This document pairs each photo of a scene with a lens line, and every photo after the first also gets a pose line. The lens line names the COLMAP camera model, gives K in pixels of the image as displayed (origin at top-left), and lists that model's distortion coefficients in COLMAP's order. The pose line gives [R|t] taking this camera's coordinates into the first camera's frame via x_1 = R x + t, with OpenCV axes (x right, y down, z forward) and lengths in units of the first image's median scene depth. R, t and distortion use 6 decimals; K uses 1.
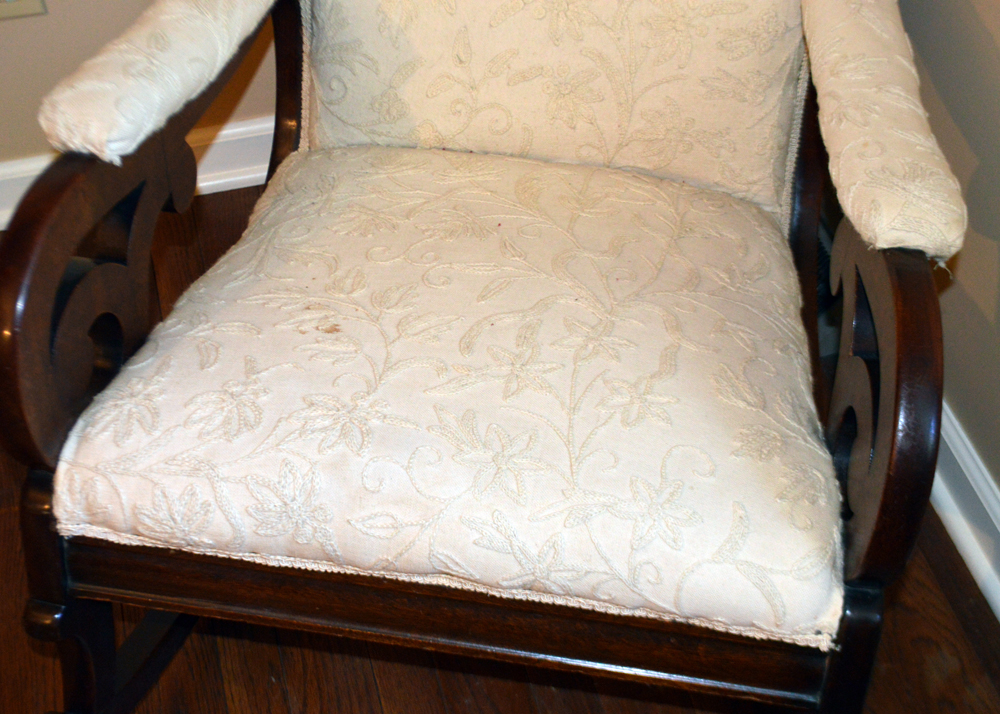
lens RADIAL K [[1433.1, 0, 502.7], [0, 1433.1, 357.9], [0, 0, 1]] dist [-0.003802, 0.000000]
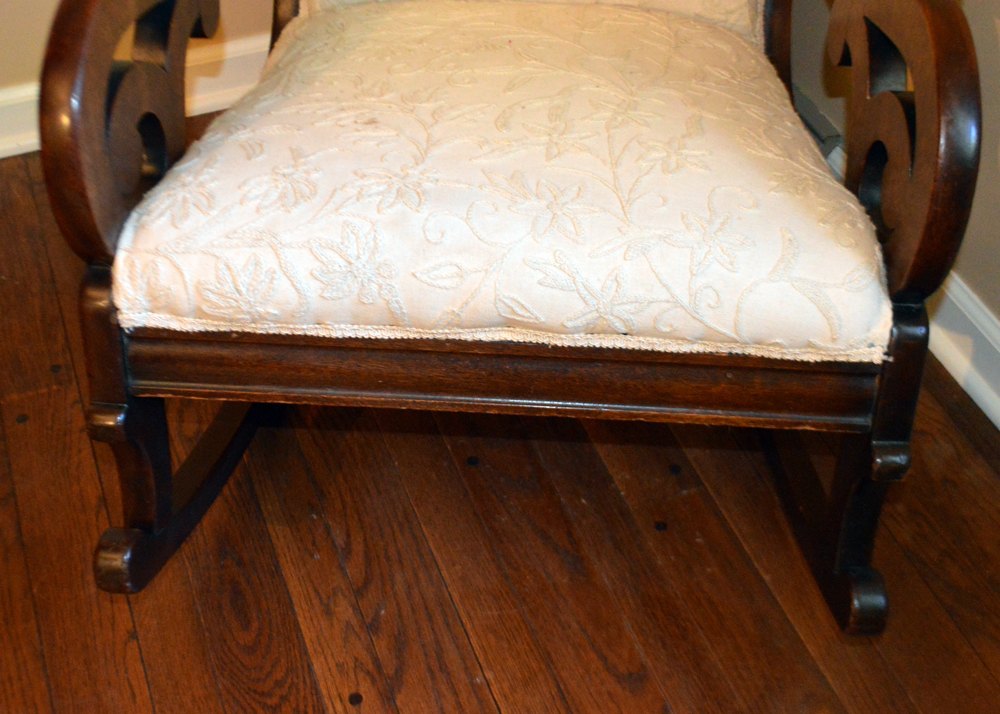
lens RADIAL K [[1288.1, 0, 498.0], [0, 1288.1, 356.5], [0, 0, 1]] dist [-0.010518, 0.000000]
pose [[0.994328, -0.075902, 0.074497, -0.115396], [0.079191, 0.995964, -0.042234, 0.206723], [-0.070991, 0.047894, 0.996326, 0.077670]]
